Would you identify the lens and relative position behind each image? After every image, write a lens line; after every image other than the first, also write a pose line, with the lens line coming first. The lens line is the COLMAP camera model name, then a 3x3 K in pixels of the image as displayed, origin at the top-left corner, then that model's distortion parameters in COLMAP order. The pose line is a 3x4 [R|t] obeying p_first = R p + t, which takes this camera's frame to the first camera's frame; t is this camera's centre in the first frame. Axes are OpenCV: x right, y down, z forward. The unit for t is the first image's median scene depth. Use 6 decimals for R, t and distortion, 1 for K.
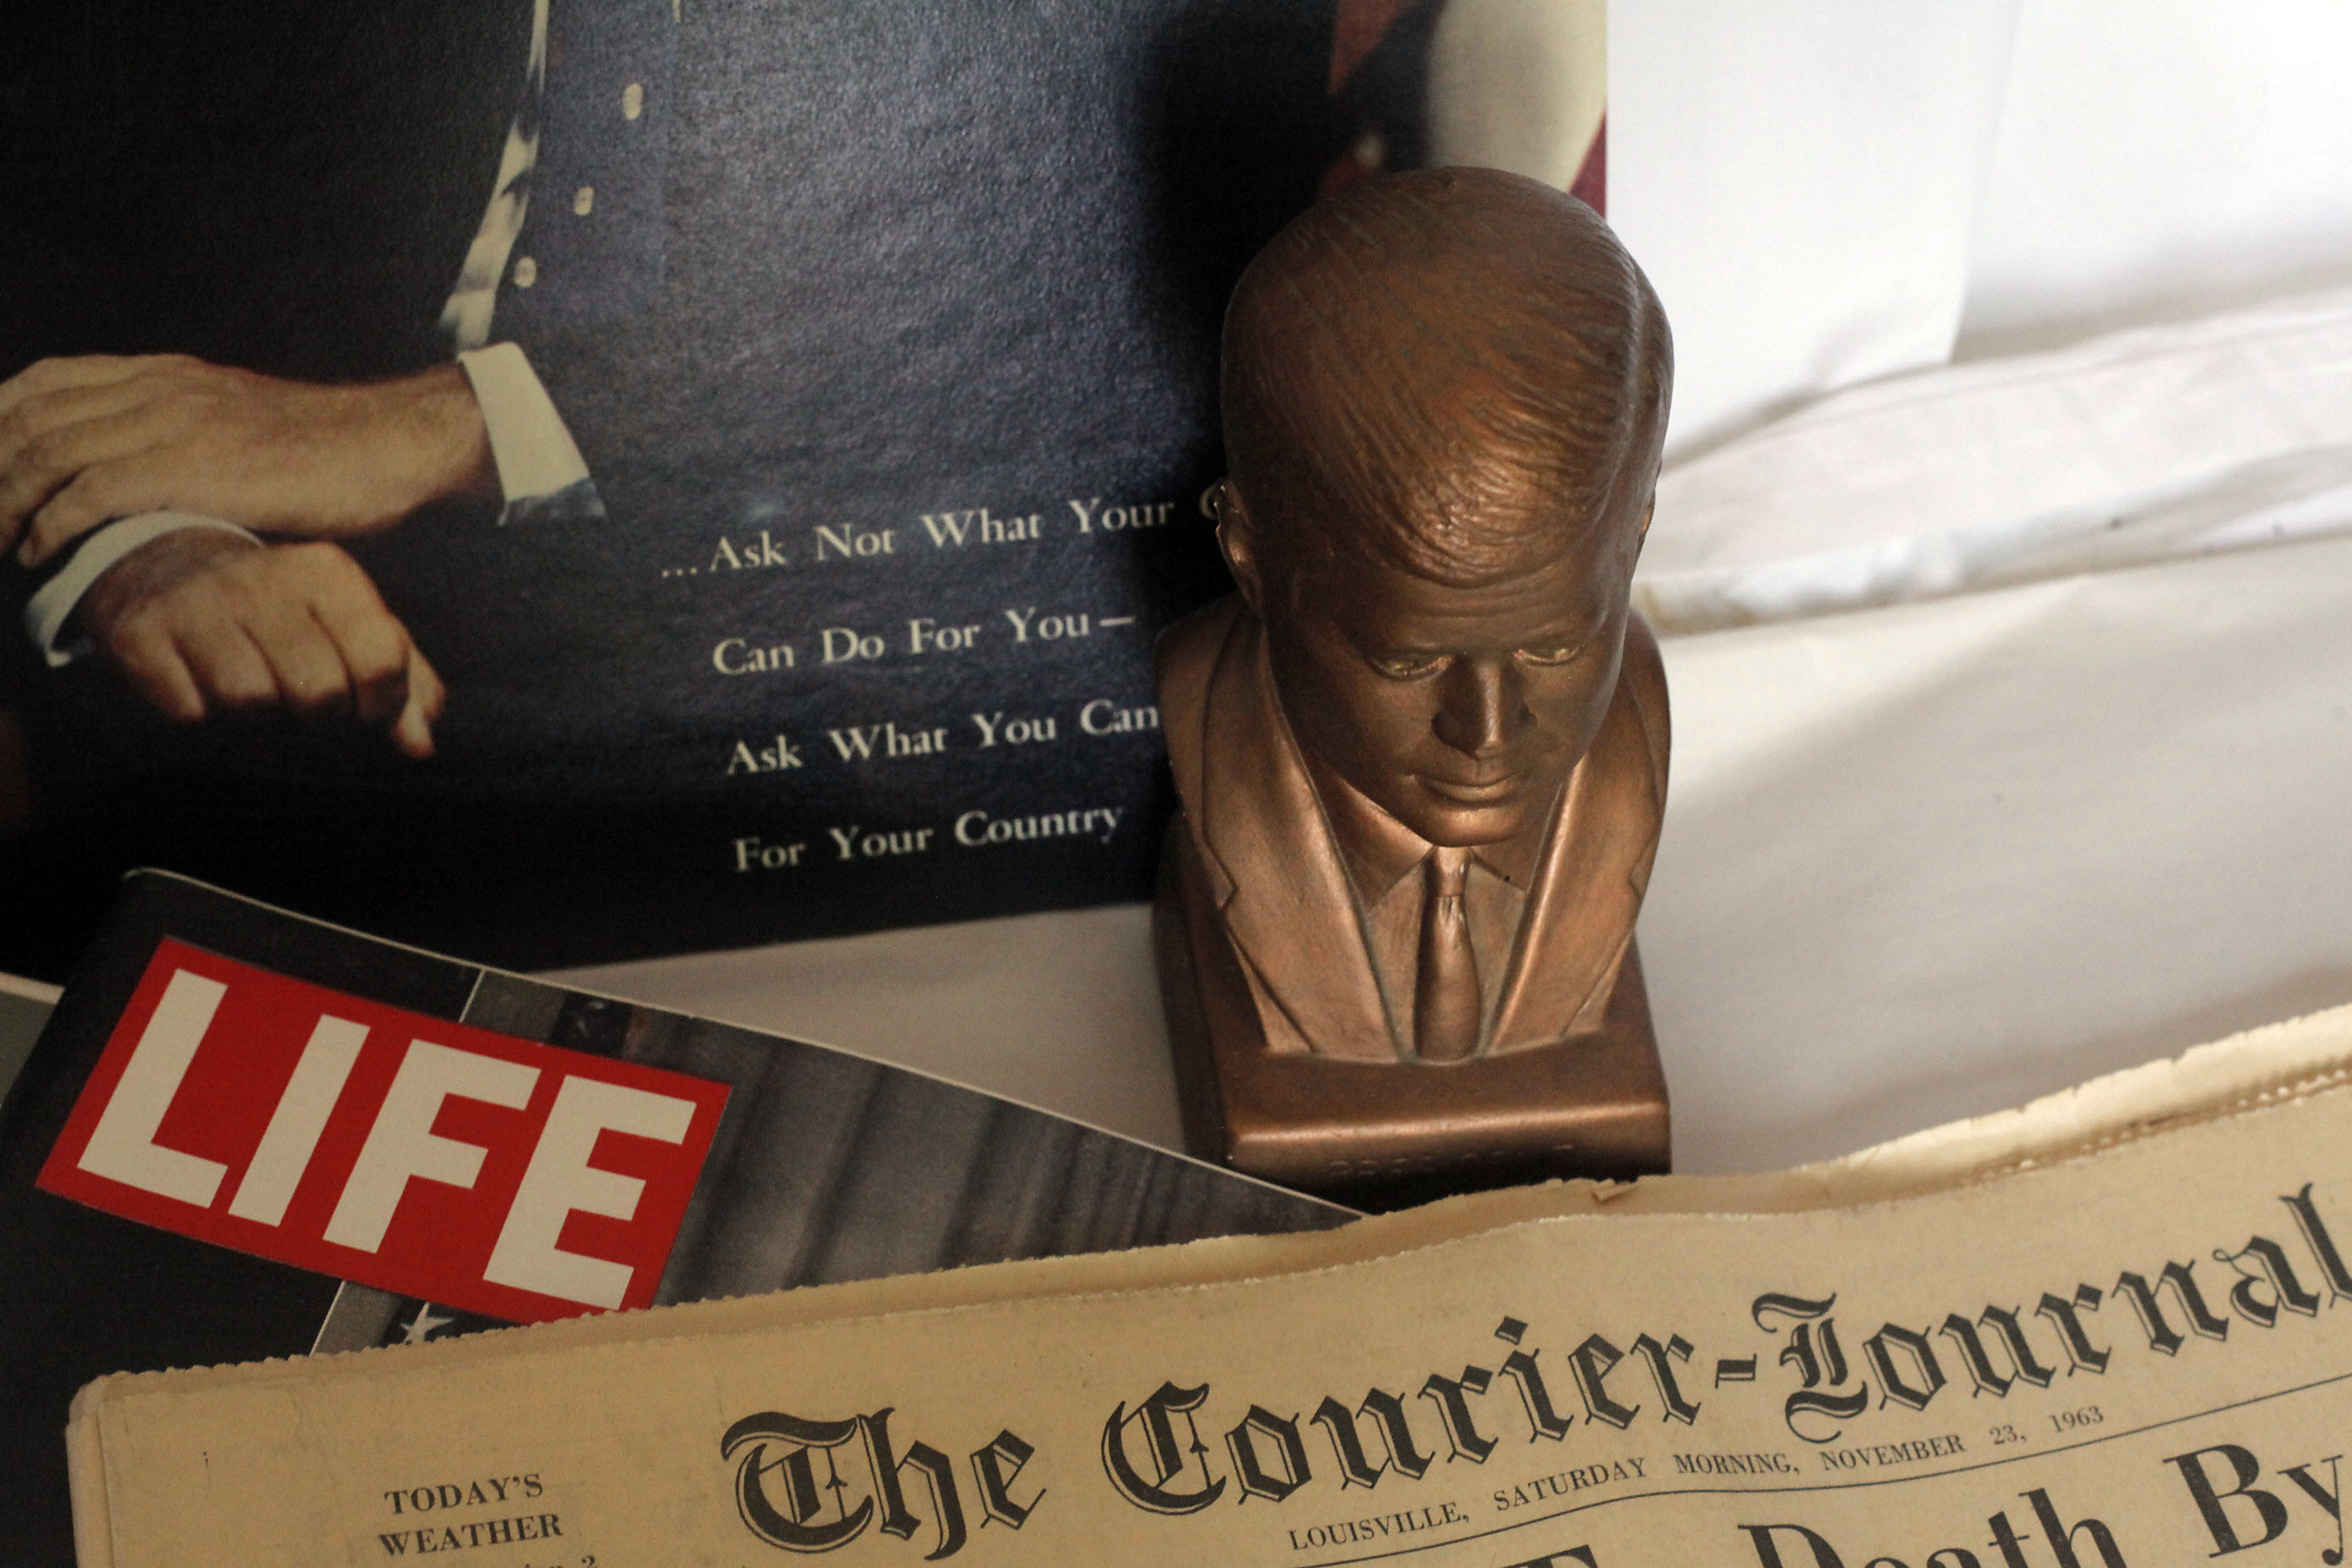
lens RADIAL K [[3757.6, 0, 1176.0], [0, 3757.6, 784.0], [0, 0, 1]] dist [-0.123216, -0.126303]
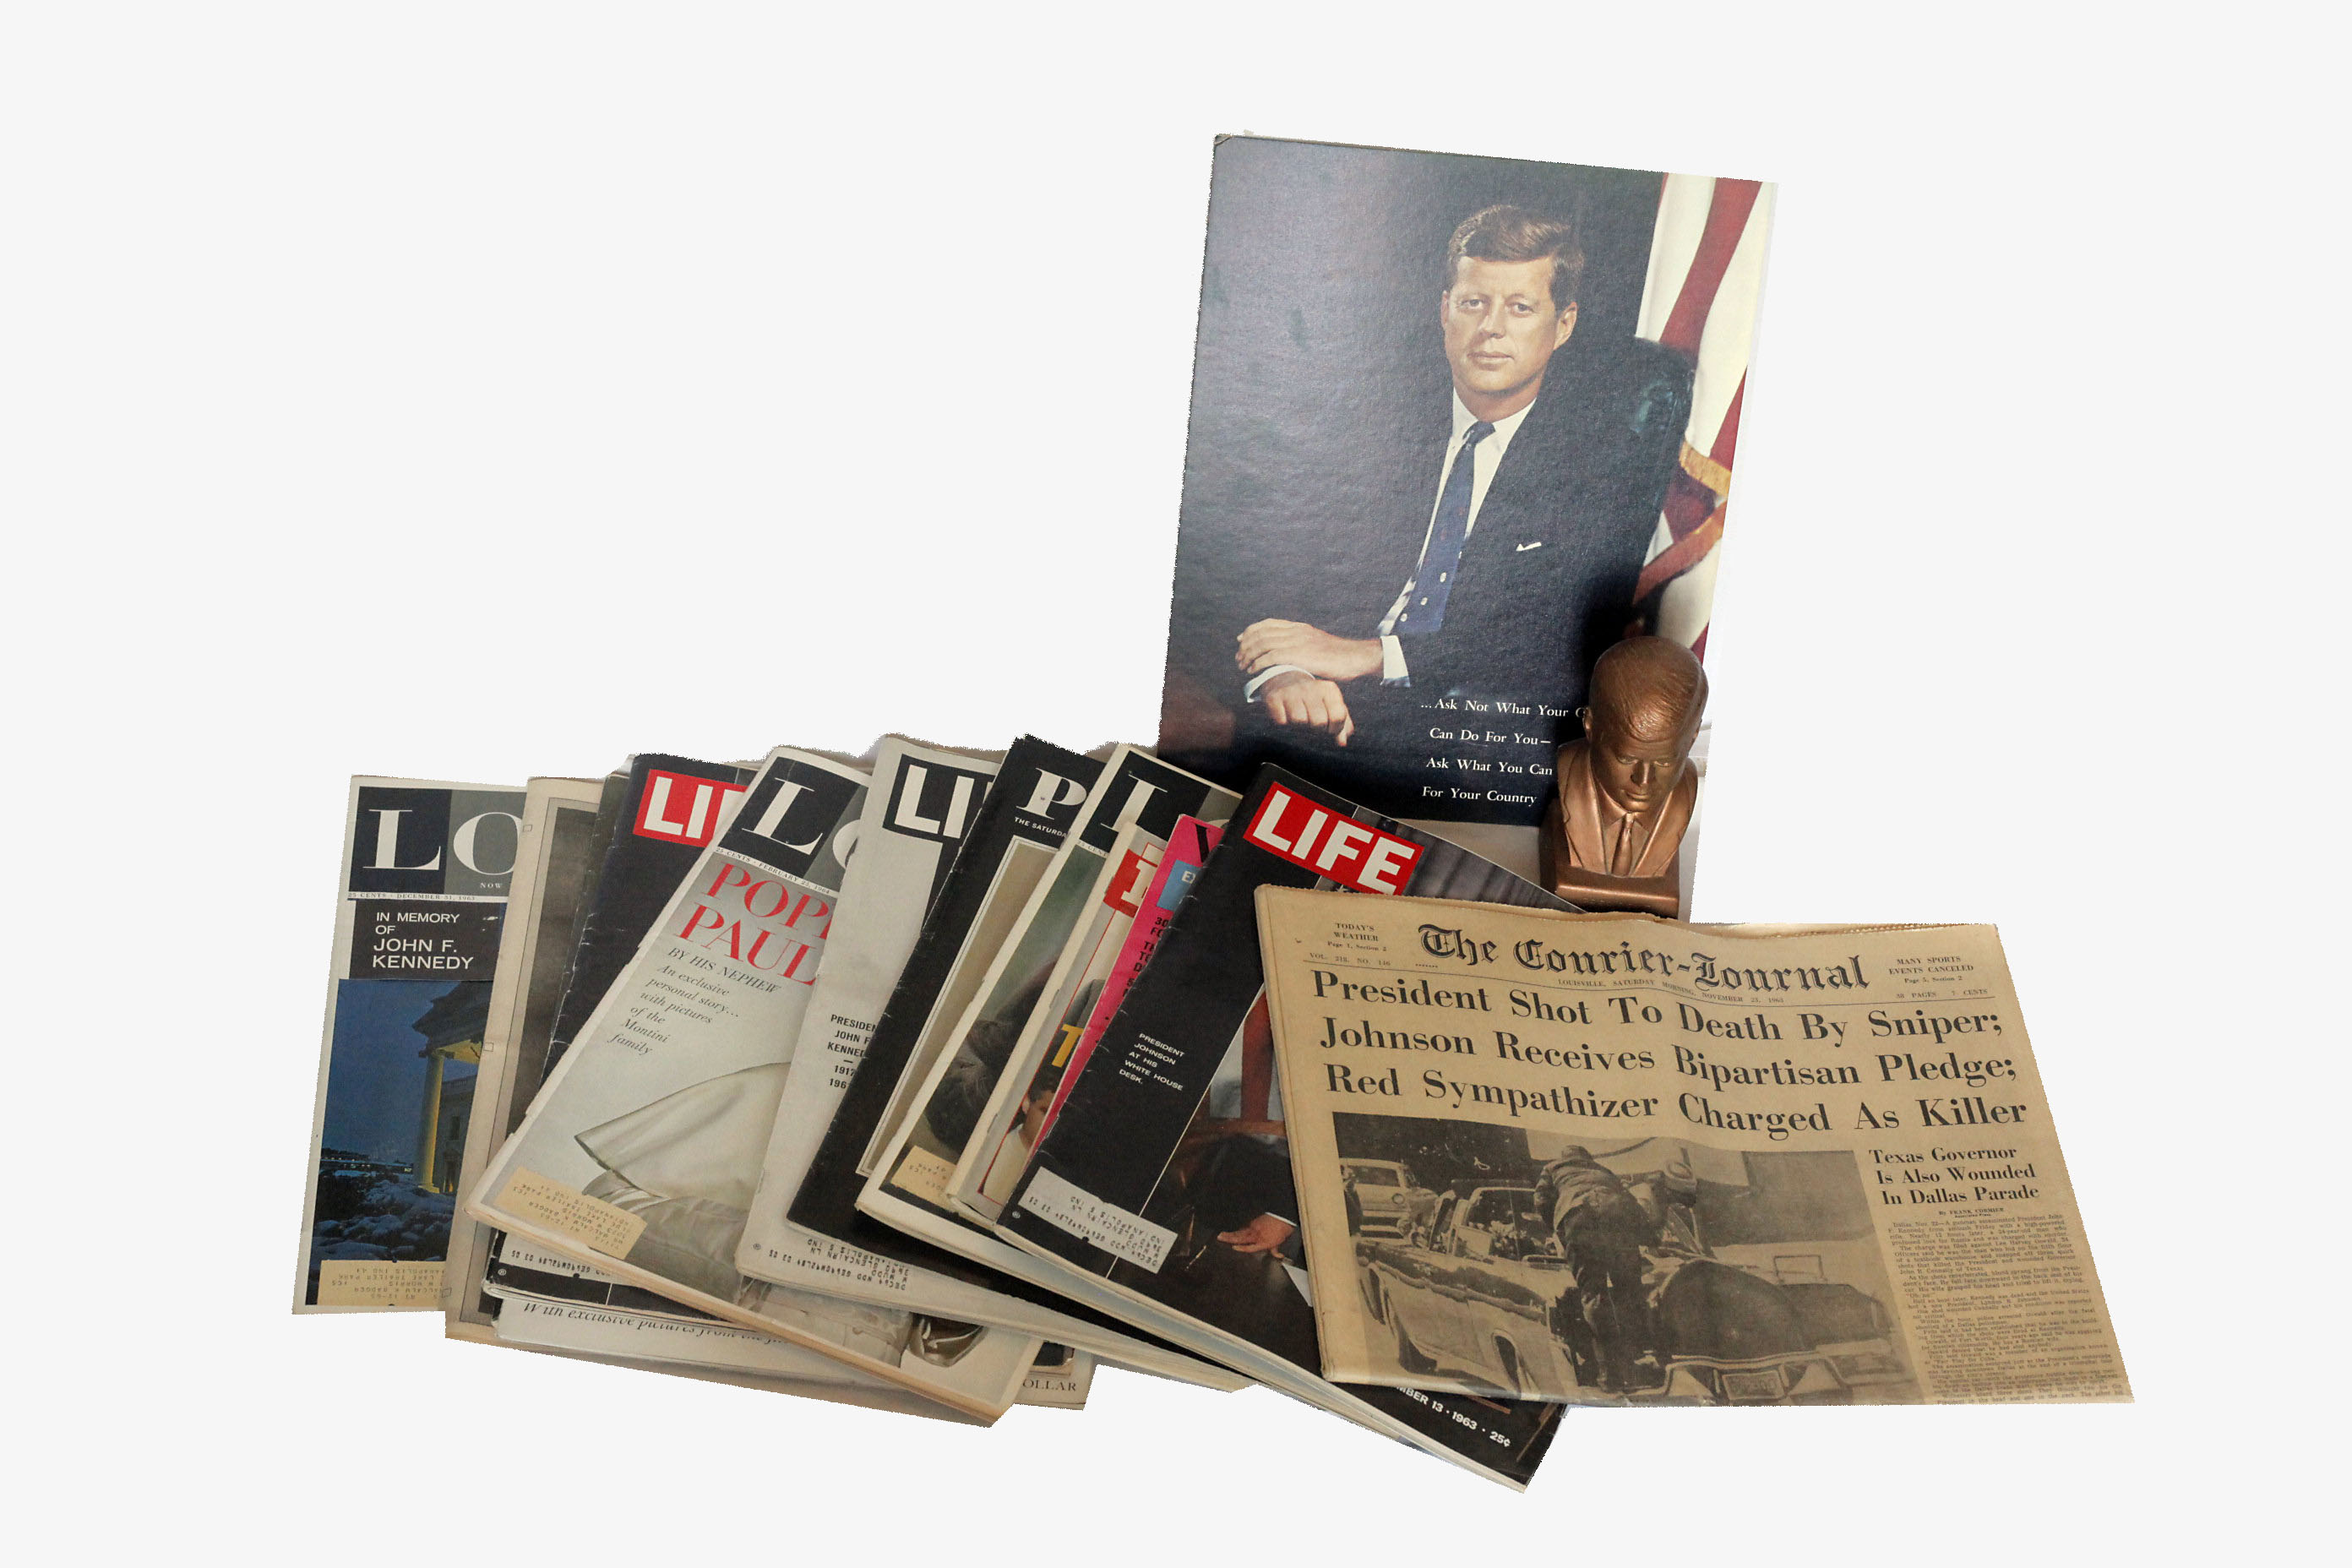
lens RADIAL K [[3757.6, 0, 1176.0], [0, 3757.6, 784.0], [0, 0, 1]] dist [-0.123216, -0.126303]
pose [[0.983771, 0.167167, -0.065199, -0.126567], [-0.170514, 0.984104, -0.049649, 0.239042], [0.055863, 0.059960, 0.996636, -2.618884]]
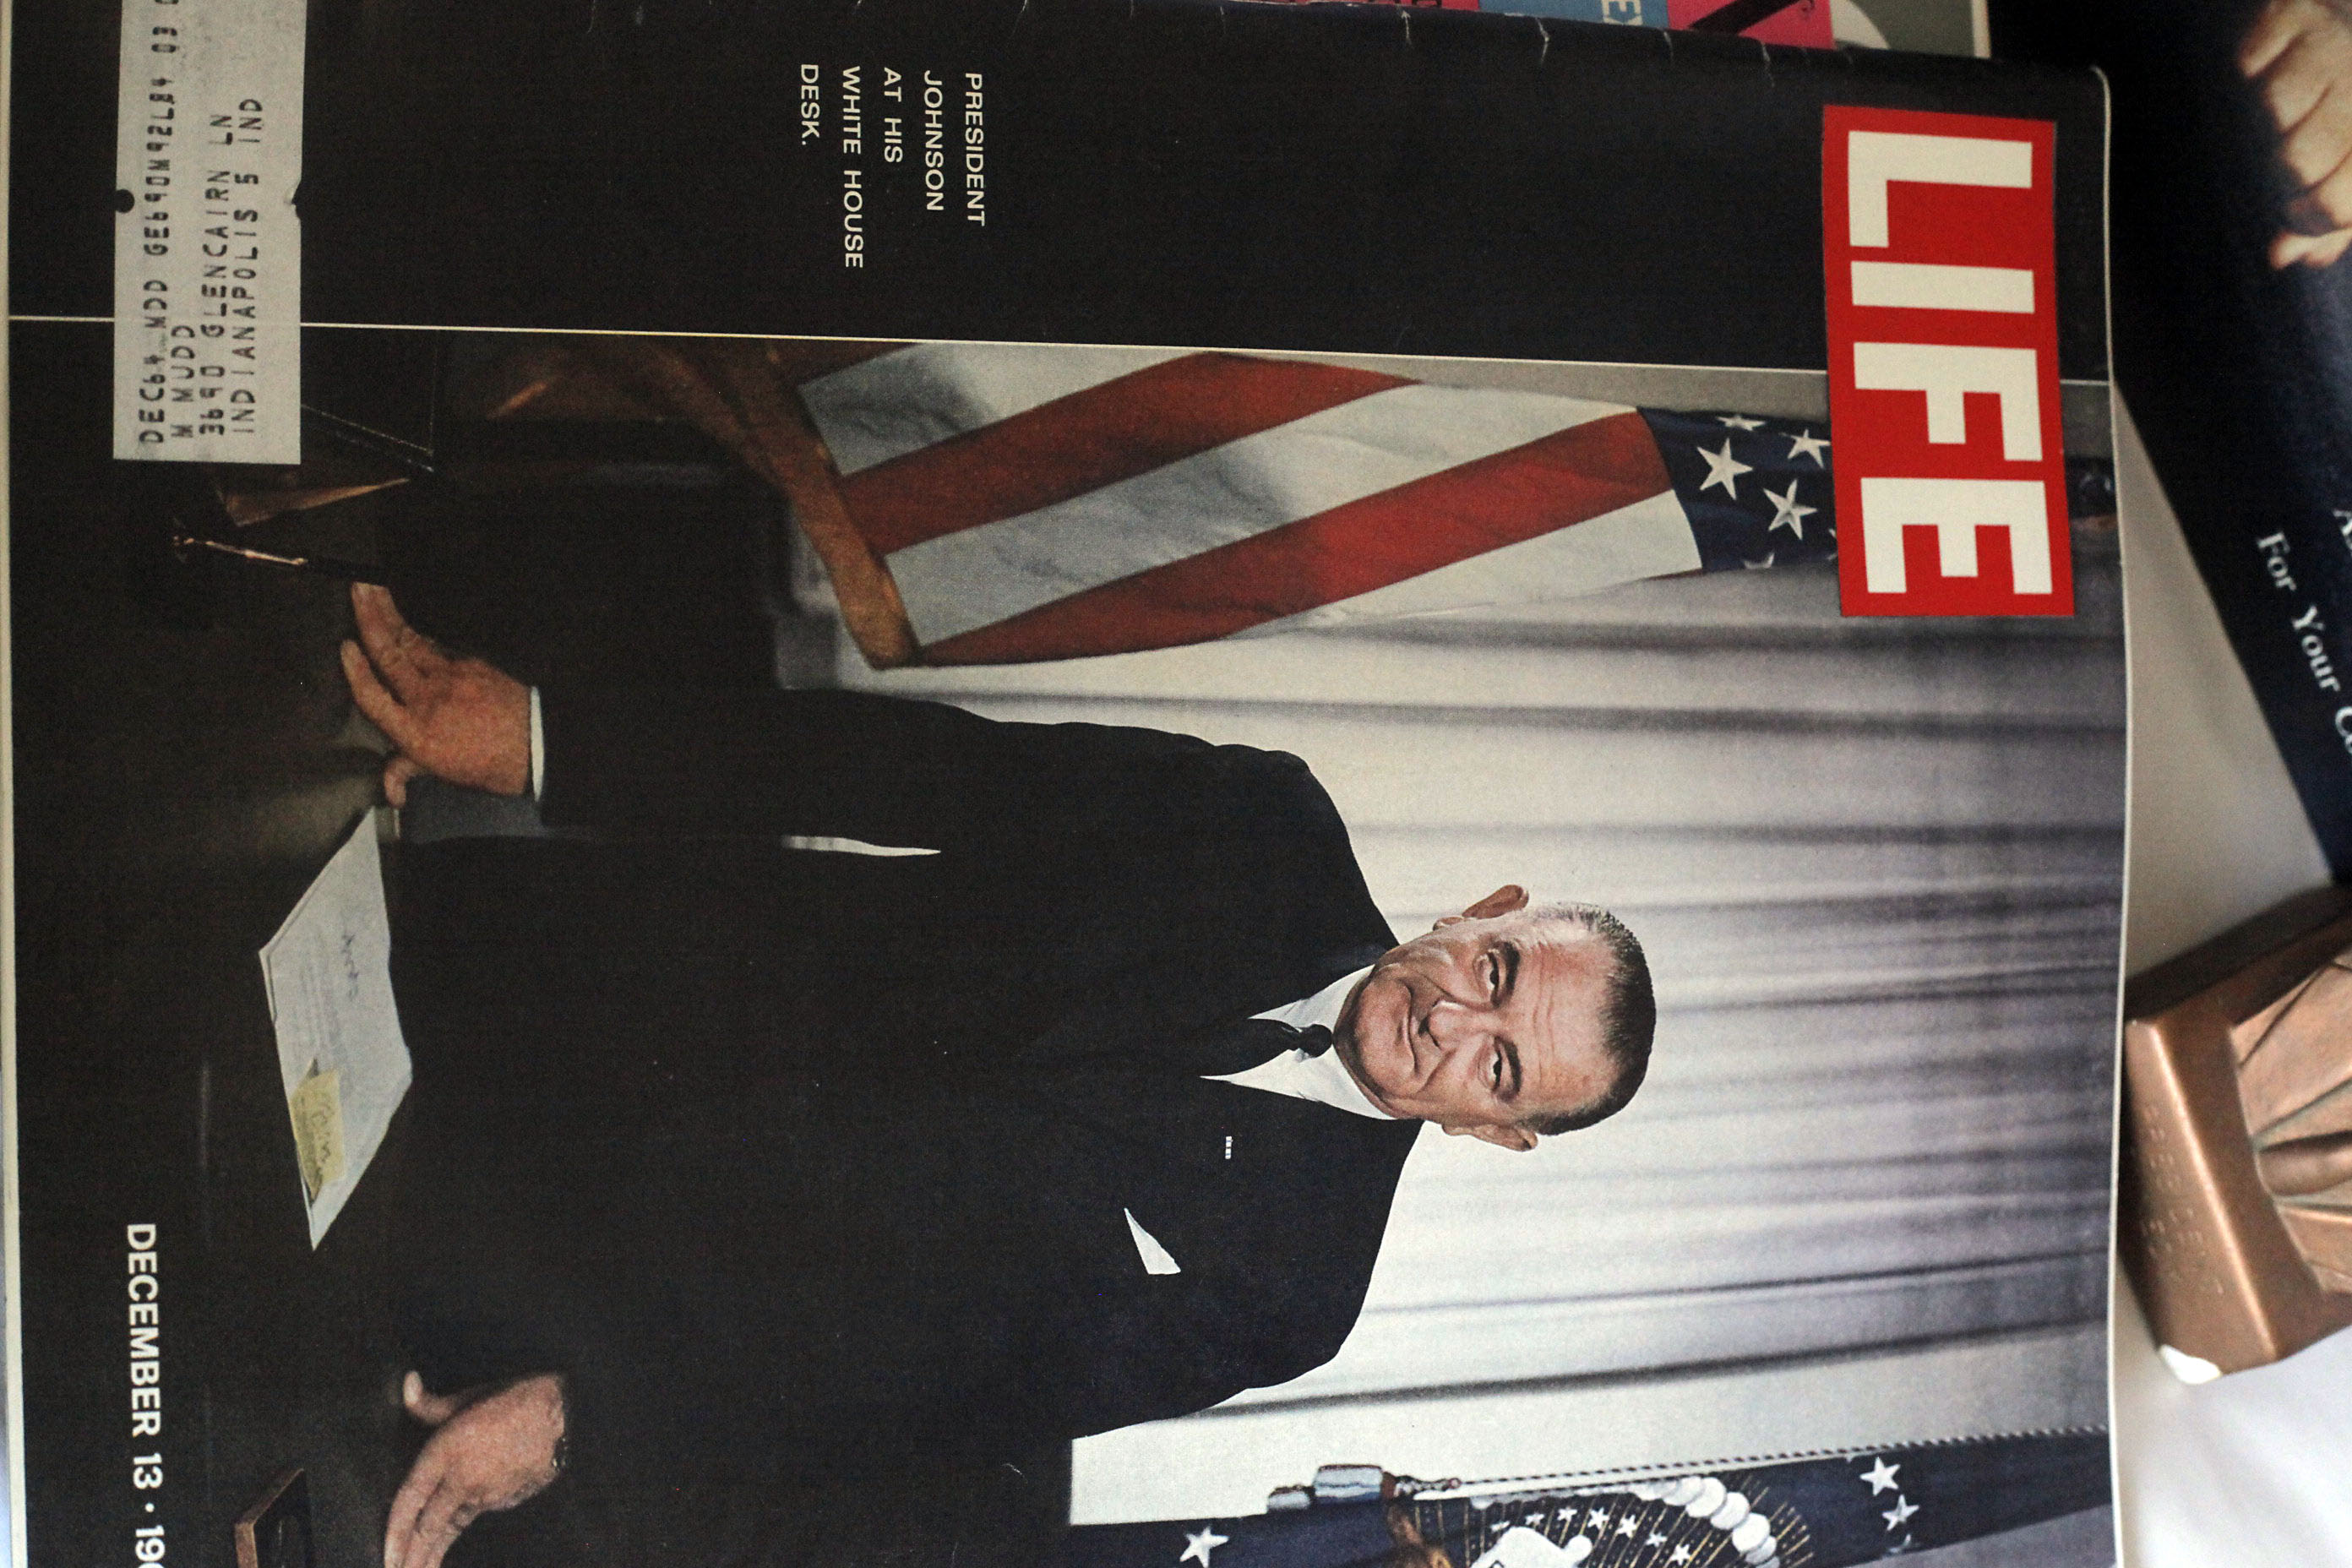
lens RADIAL K [[3757.6, 0, 1176.0], [0, 3757.6, 784.0], [0, 0, 1]] dist [-0.123216, -0.126303]
pose [[0.269629, 0.960701, -0.065979, -0.063304], [-0.895239, 0.275318, 0.350353, -0.064972], [0.354750, -0.035398, 0.934291, -0.223307]]
